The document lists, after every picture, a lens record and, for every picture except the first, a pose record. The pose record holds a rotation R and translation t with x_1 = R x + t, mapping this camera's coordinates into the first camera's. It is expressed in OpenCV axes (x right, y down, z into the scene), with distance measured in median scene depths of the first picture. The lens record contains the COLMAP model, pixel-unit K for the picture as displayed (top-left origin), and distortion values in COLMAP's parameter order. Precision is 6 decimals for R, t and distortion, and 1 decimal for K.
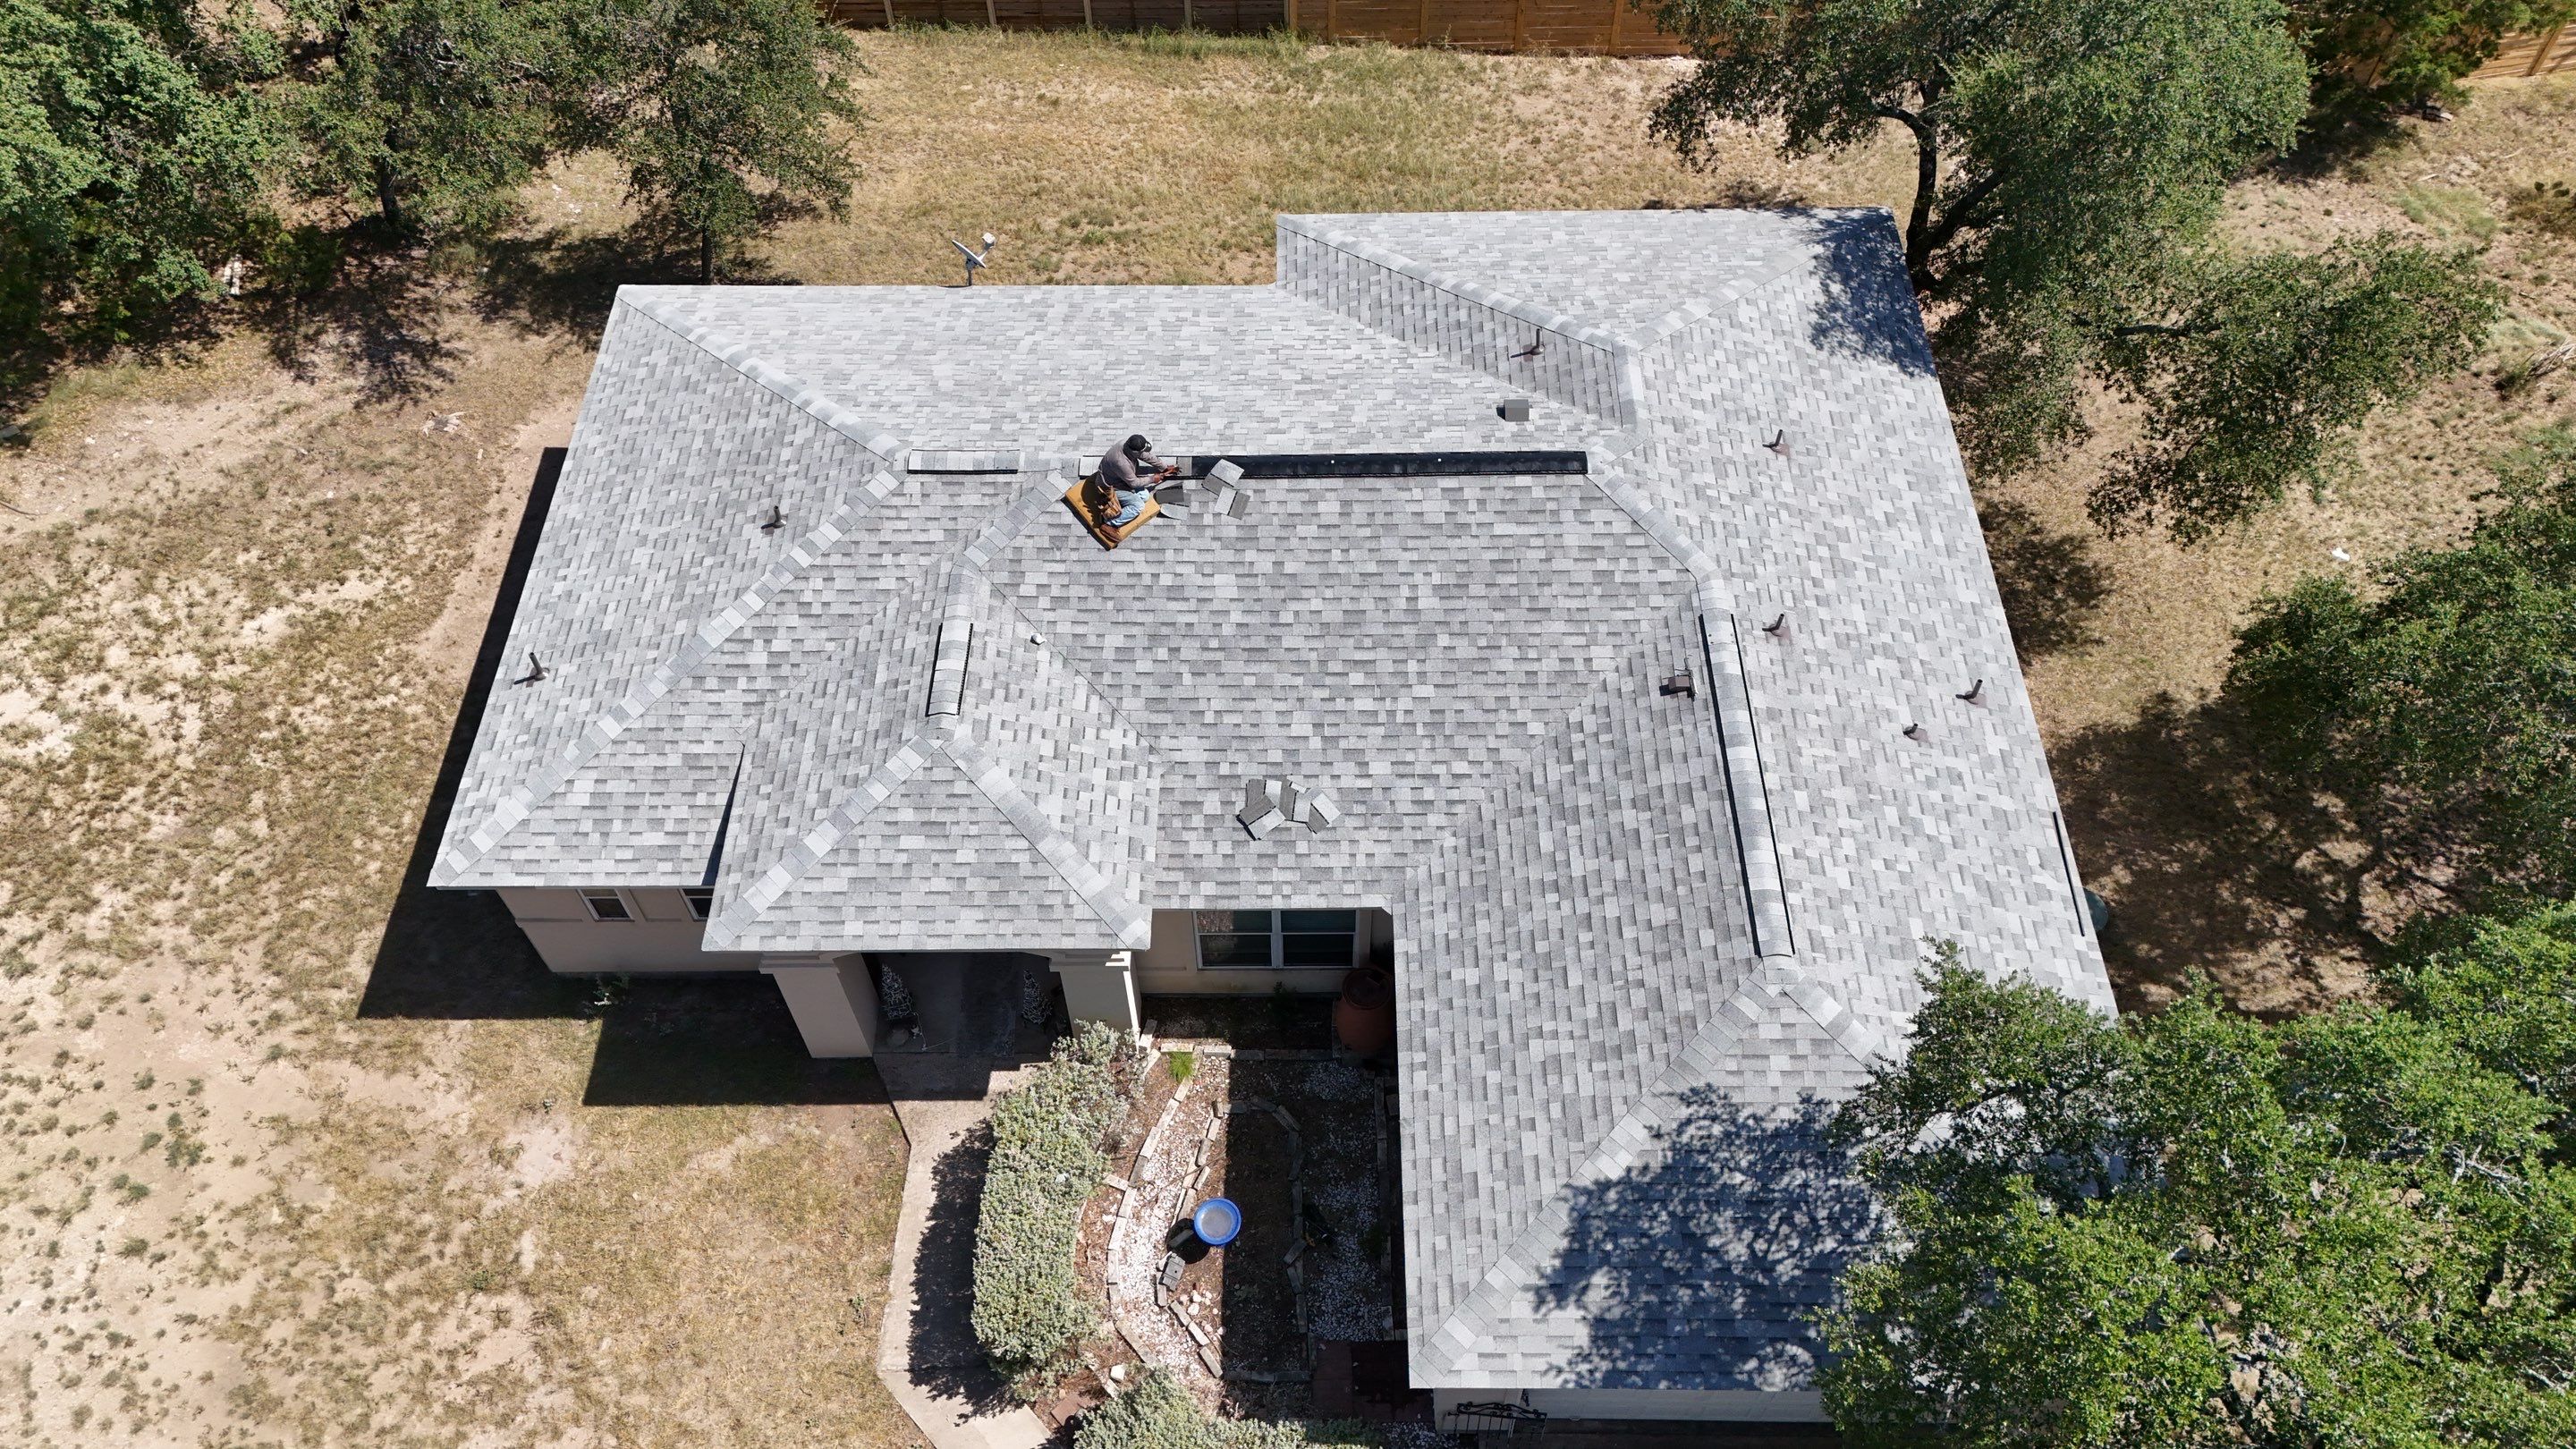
lens RADIAL K [[1903.4, 0, 1288.3], [0, 1903.4, 713.2], [0, 0, 1]] dist [0.065550, -0.055272]
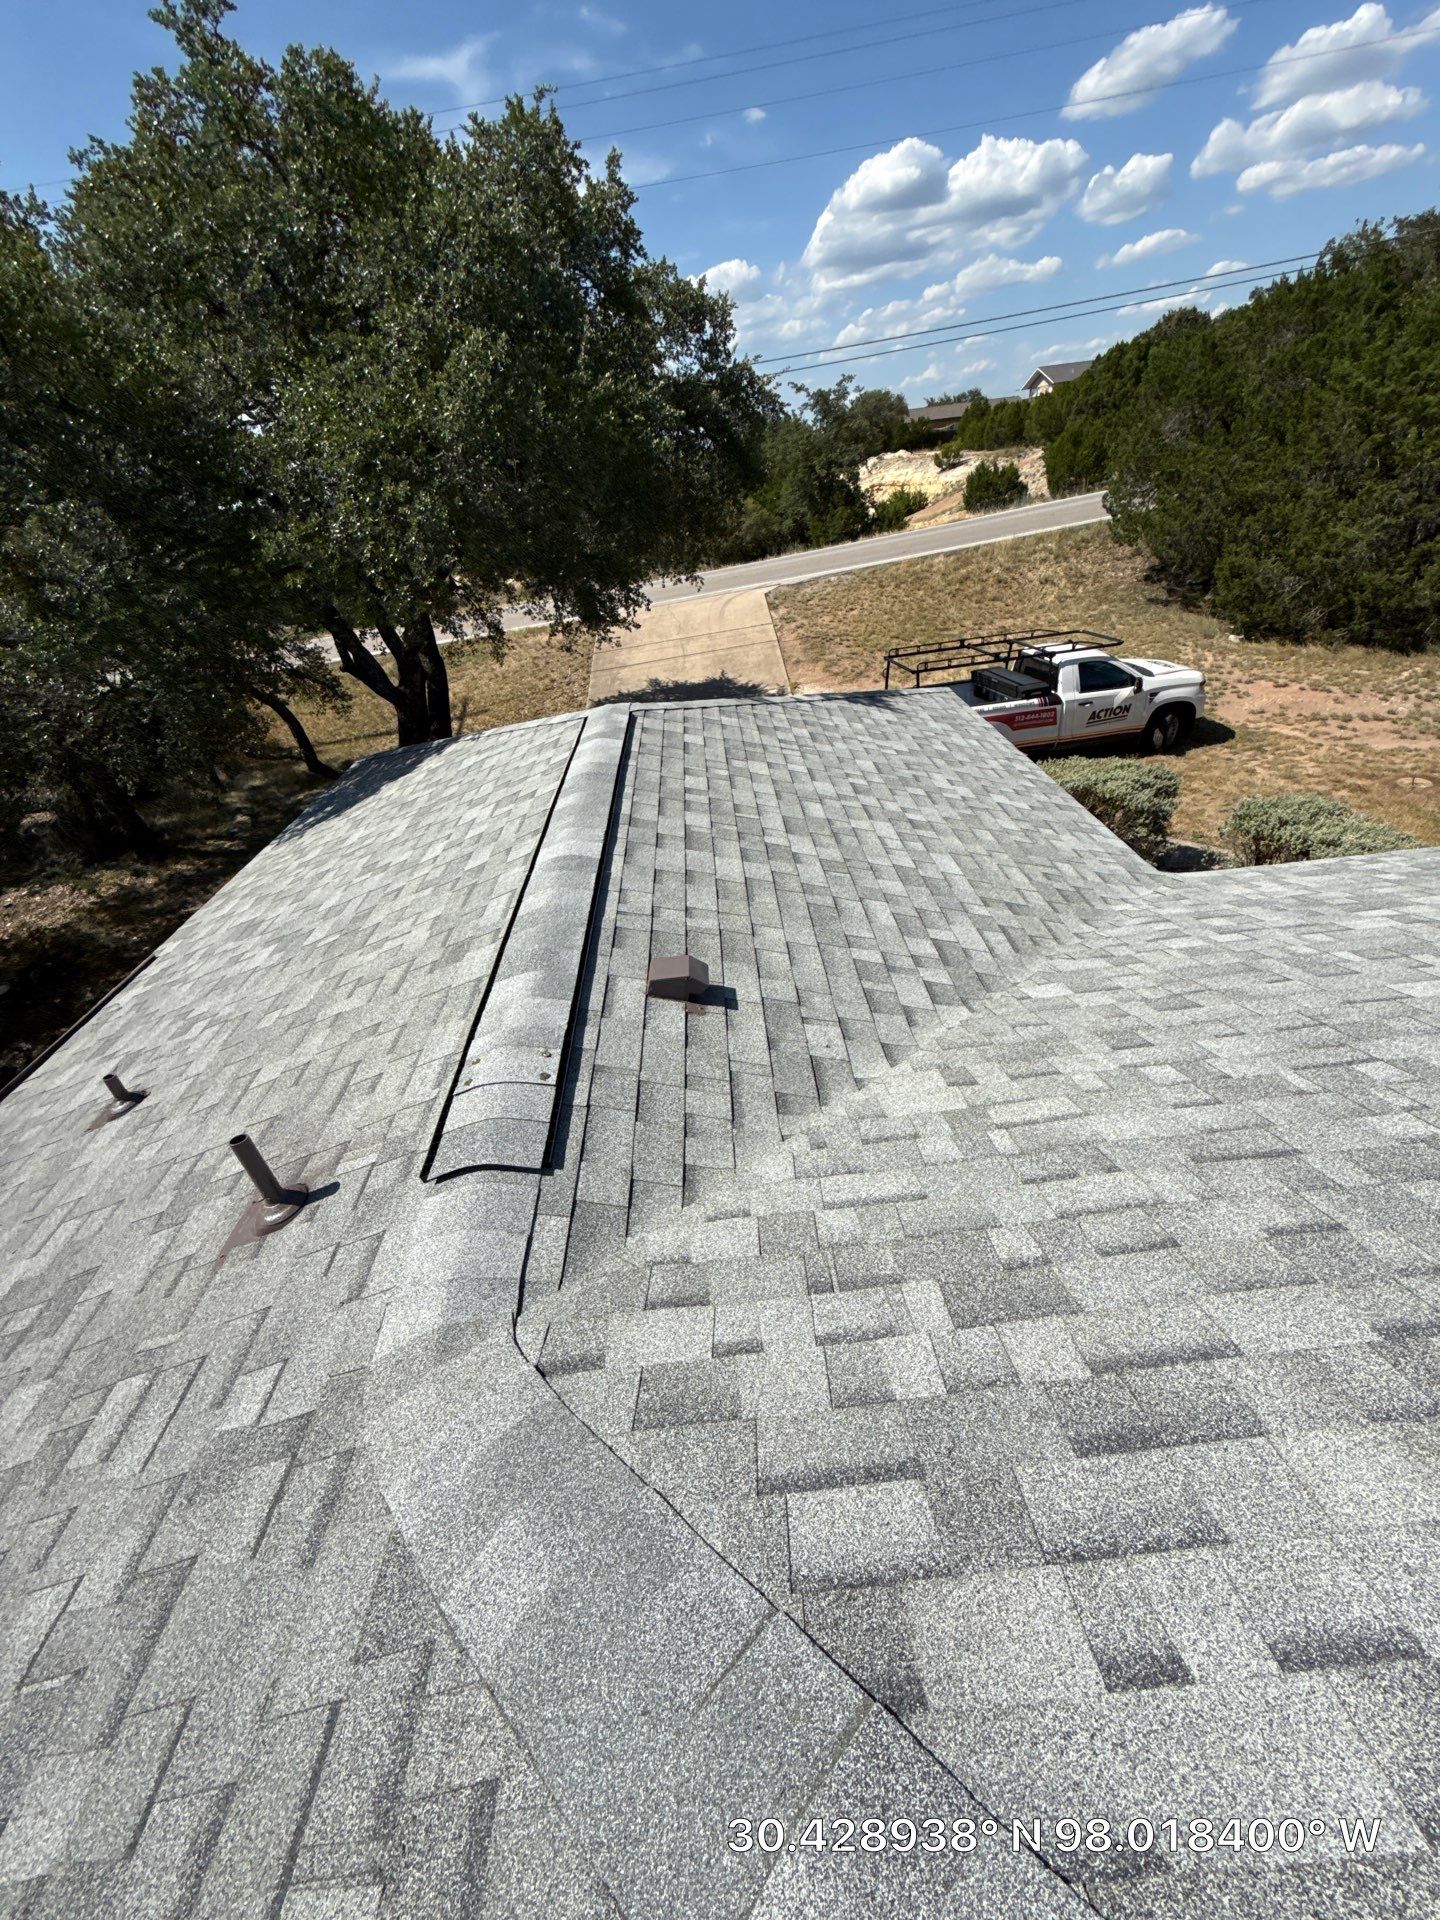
lens RADIAL K [[762.9, 0, 717.8], [0, 762.9, 962.0], [0, 0, 1]] dist [0.000788, -0.000053]
pose [[-0.992055, 0.122220, 0.029803, 0.182254], [0.036398, 0.052087, 0.997979, -0.142707], [0.120420, 0.991135, -0.056122, 0.946785]]
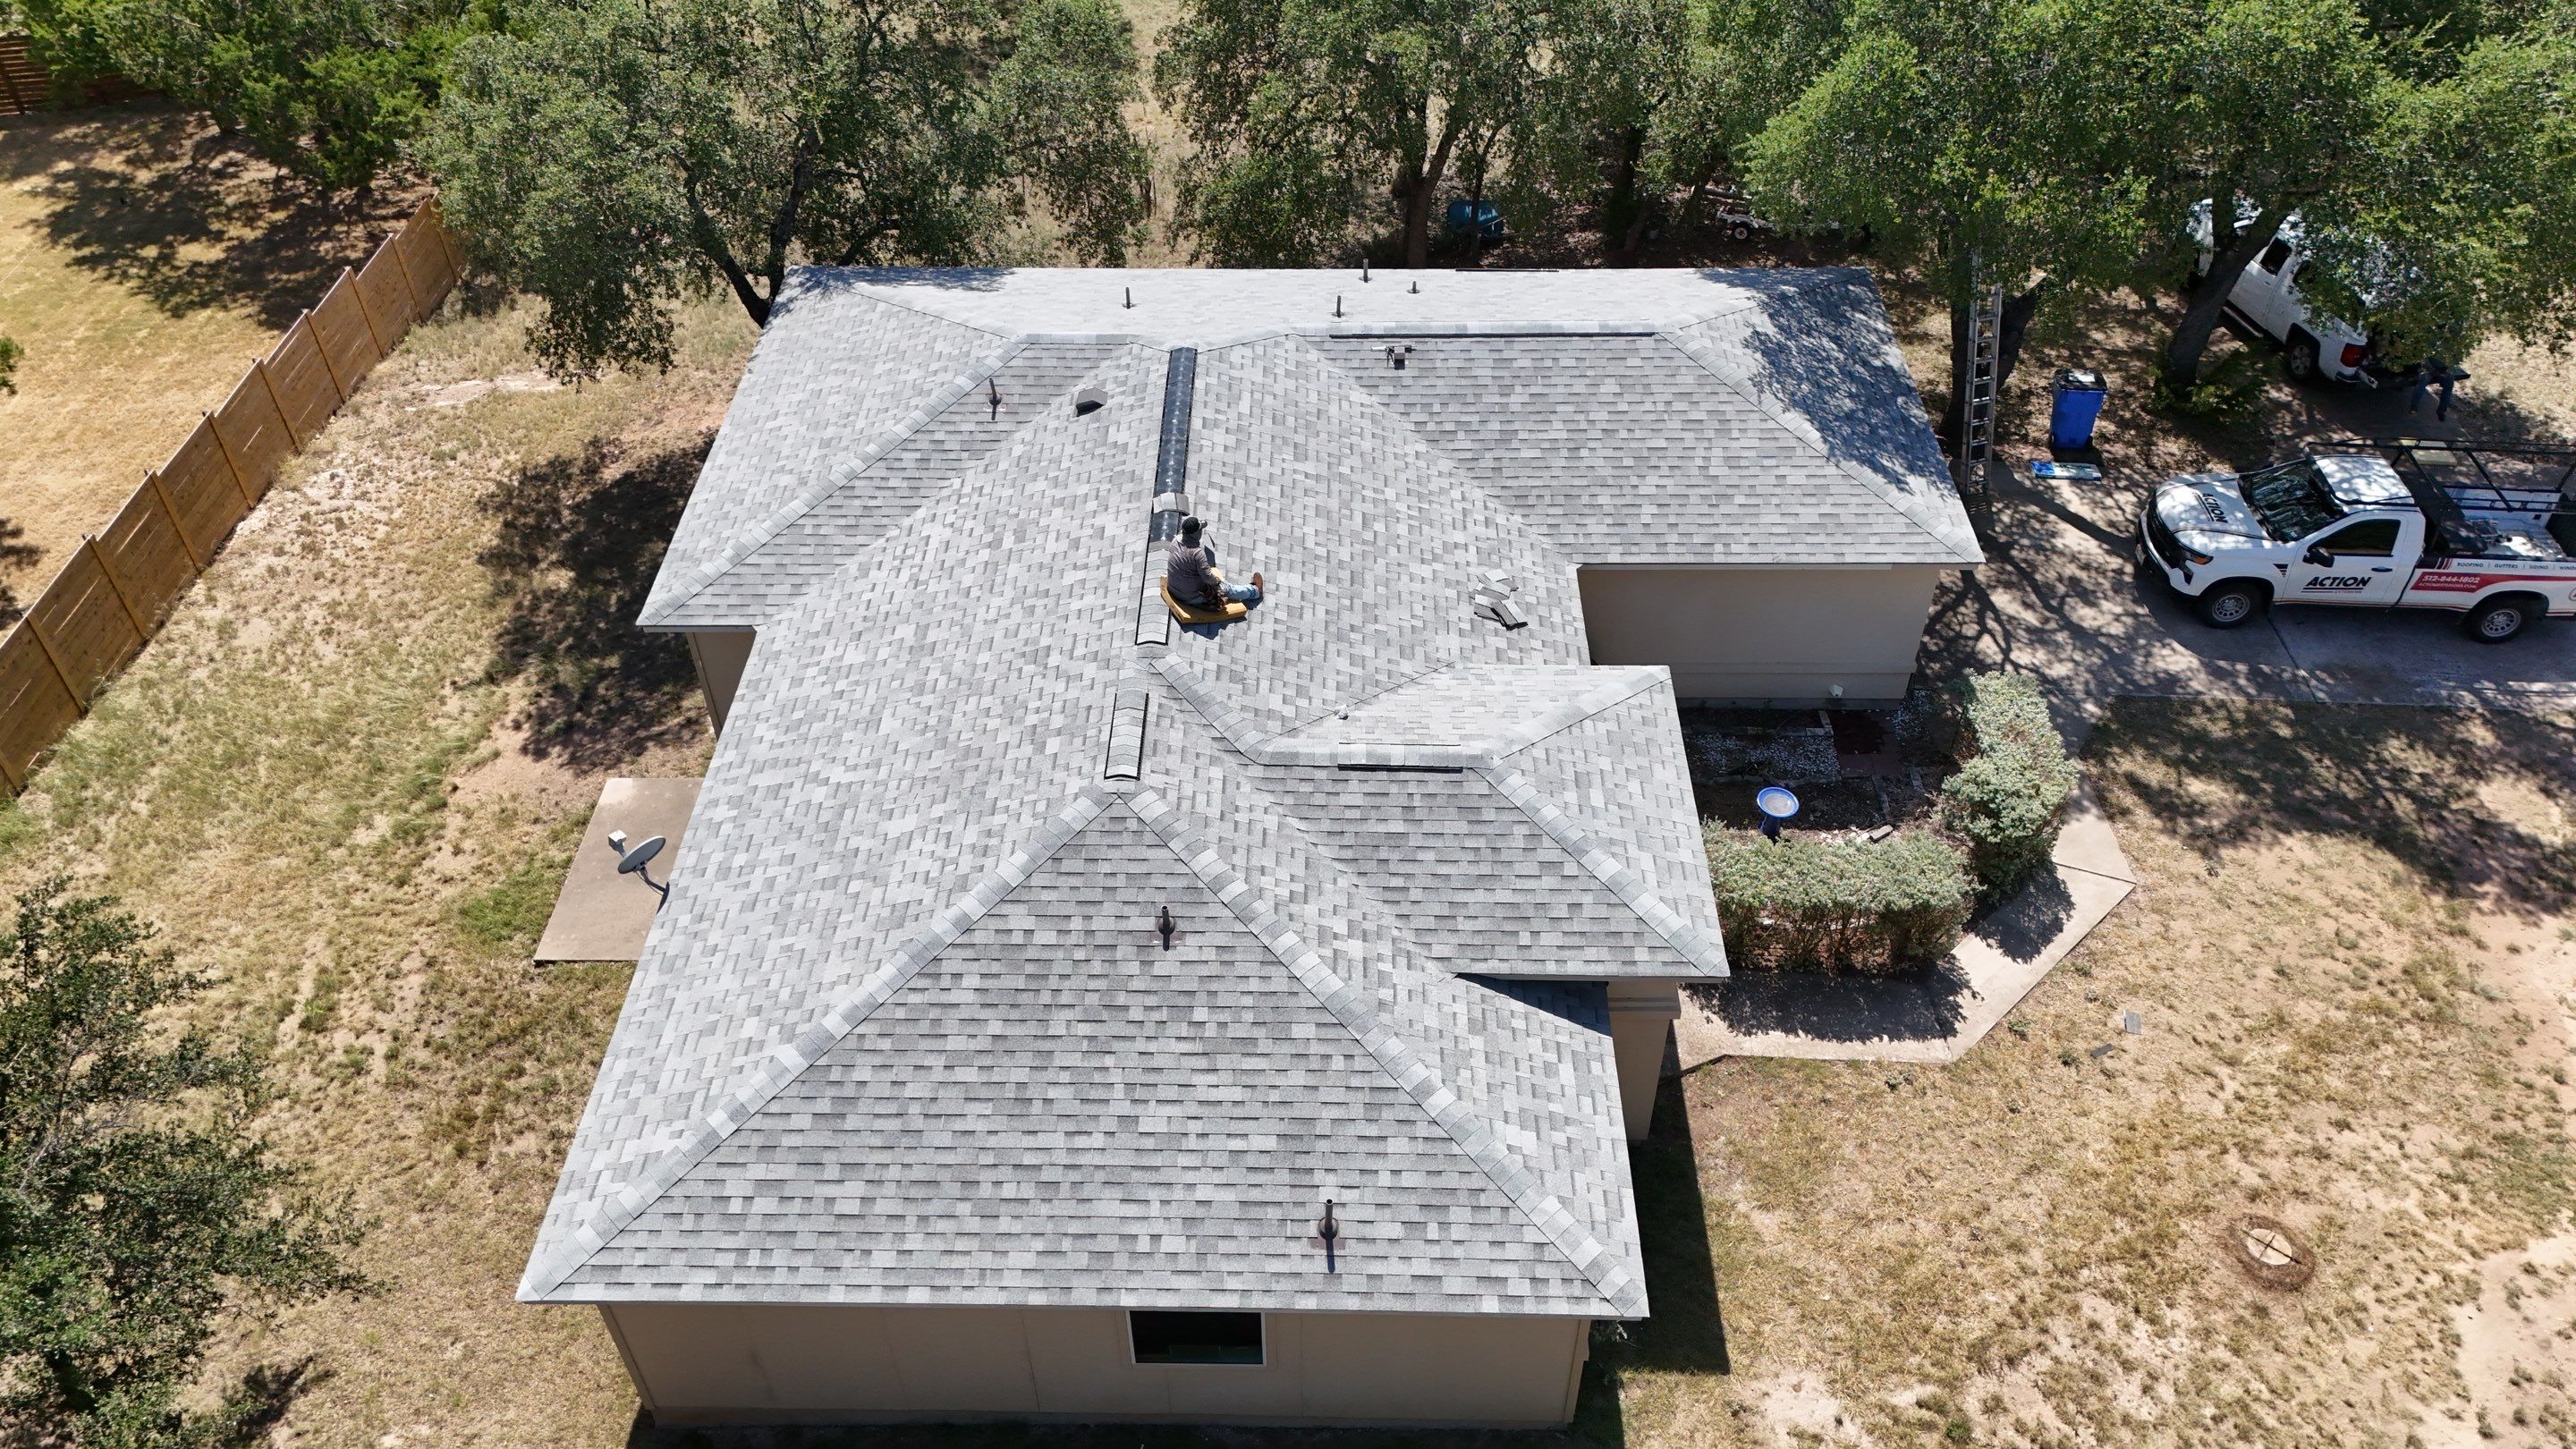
lens RADIAL K [[1903.4, 0, 1283.1], [0, 1903.4, 714.0], [0, 0, 1]] dist [0.065550, -0.055272]
pose [[0.018637, -0.661074, 0.750089, -0.822055], [0.809116, 0.450693, 0.377104, -0.410140], [-0.587353, 0.599881, 0.543285, 0.483999]]
